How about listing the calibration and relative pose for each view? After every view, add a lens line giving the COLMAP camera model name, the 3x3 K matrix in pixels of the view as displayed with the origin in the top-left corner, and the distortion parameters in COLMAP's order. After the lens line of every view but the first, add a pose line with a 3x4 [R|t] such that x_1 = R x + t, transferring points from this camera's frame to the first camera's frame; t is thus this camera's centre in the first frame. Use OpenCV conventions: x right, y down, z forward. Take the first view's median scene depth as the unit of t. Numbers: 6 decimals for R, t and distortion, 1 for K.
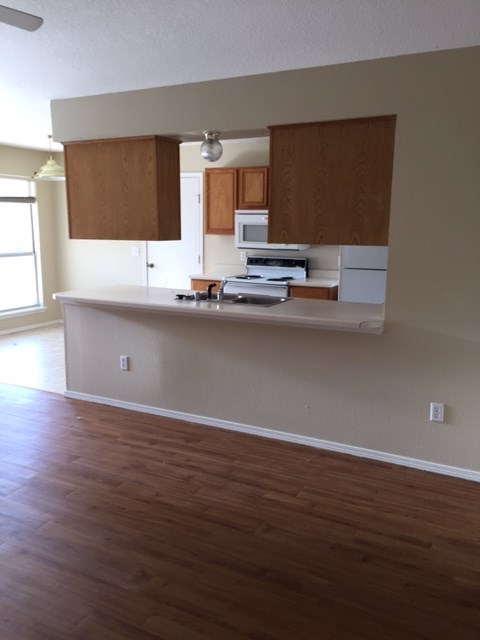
lens RADIAL K [[549.0, 0, 242.8], [0, 549.0, 320.7], [0, 0, 1]] dist [0.075565, -0.094467]
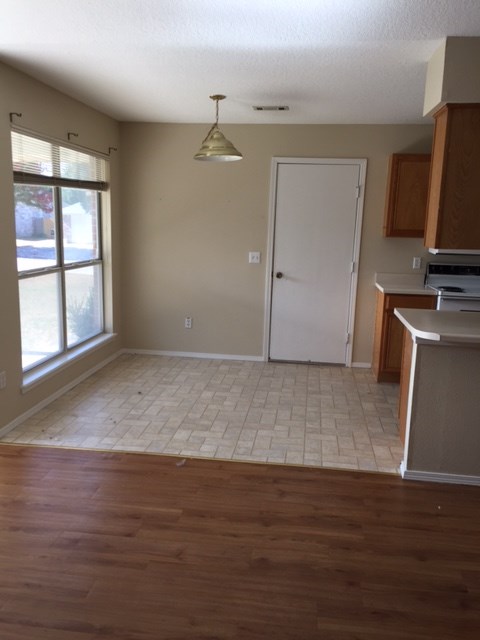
lens RADIAL K [[549.0, 0, 239.7], [0, 549.0, 319.7], [0, 0, 1]] dist [0.075565, -0.094467]
pose [[0.938262, -0.047666, 0.342625, -0.789789], [0.044387, 0.998863, 0.017410, -0.086141], [-0.343065, -0.001127, 0.939311, 0.458818]]
